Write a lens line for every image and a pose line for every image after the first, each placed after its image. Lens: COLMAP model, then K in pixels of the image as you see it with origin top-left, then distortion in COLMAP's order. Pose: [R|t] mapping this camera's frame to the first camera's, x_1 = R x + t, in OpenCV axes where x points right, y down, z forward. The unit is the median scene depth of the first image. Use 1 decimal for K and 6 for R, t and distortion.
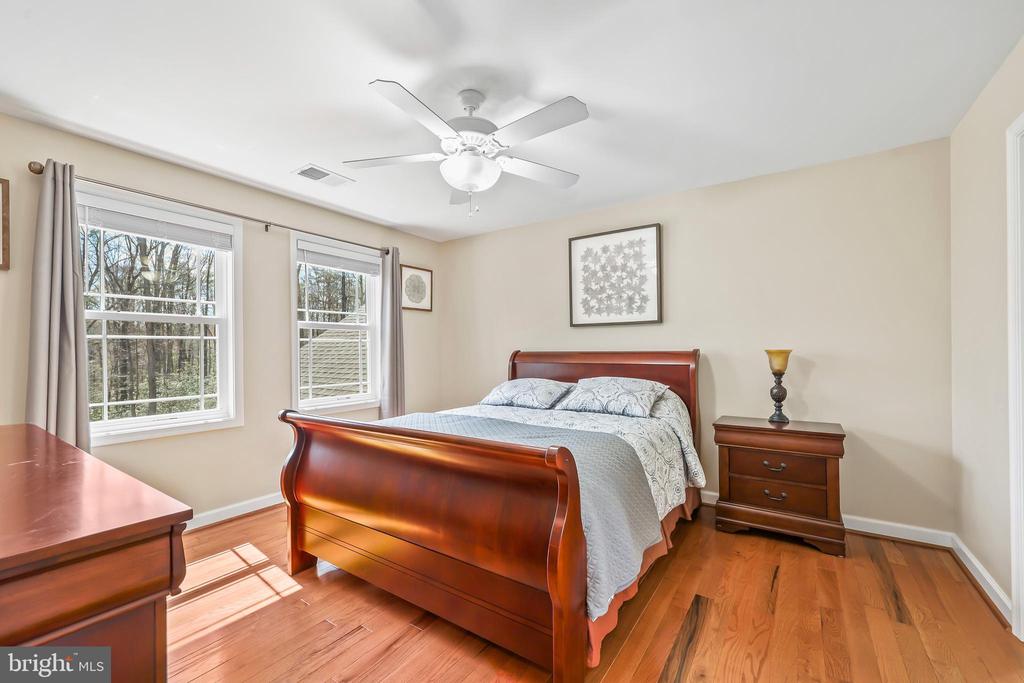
lens RADIAL K [[415.9, 0, 514.3], [0, 415.9, 347.5], [0, 0, 1]] dist [-0.002908, 0.001029]
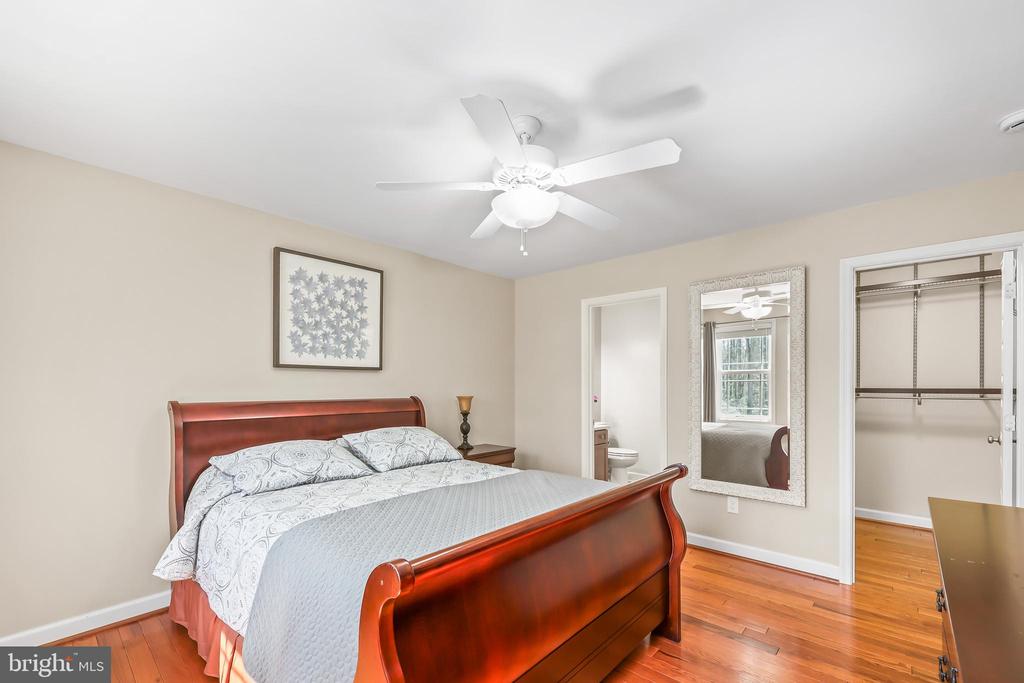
lens RADIAL K [[415.9, 0, 525.9], [0, 415.9, 385.5], [0, 0, 1]] dist [-0.002908, 0.001029]
pose [[0.145383, 0.011291, 0.989311, -0.555022], [-0.005789, 0.999927, -0.010562, -0.013216], [-0.989358, -0.004192, 0.145438, 0.481926]]
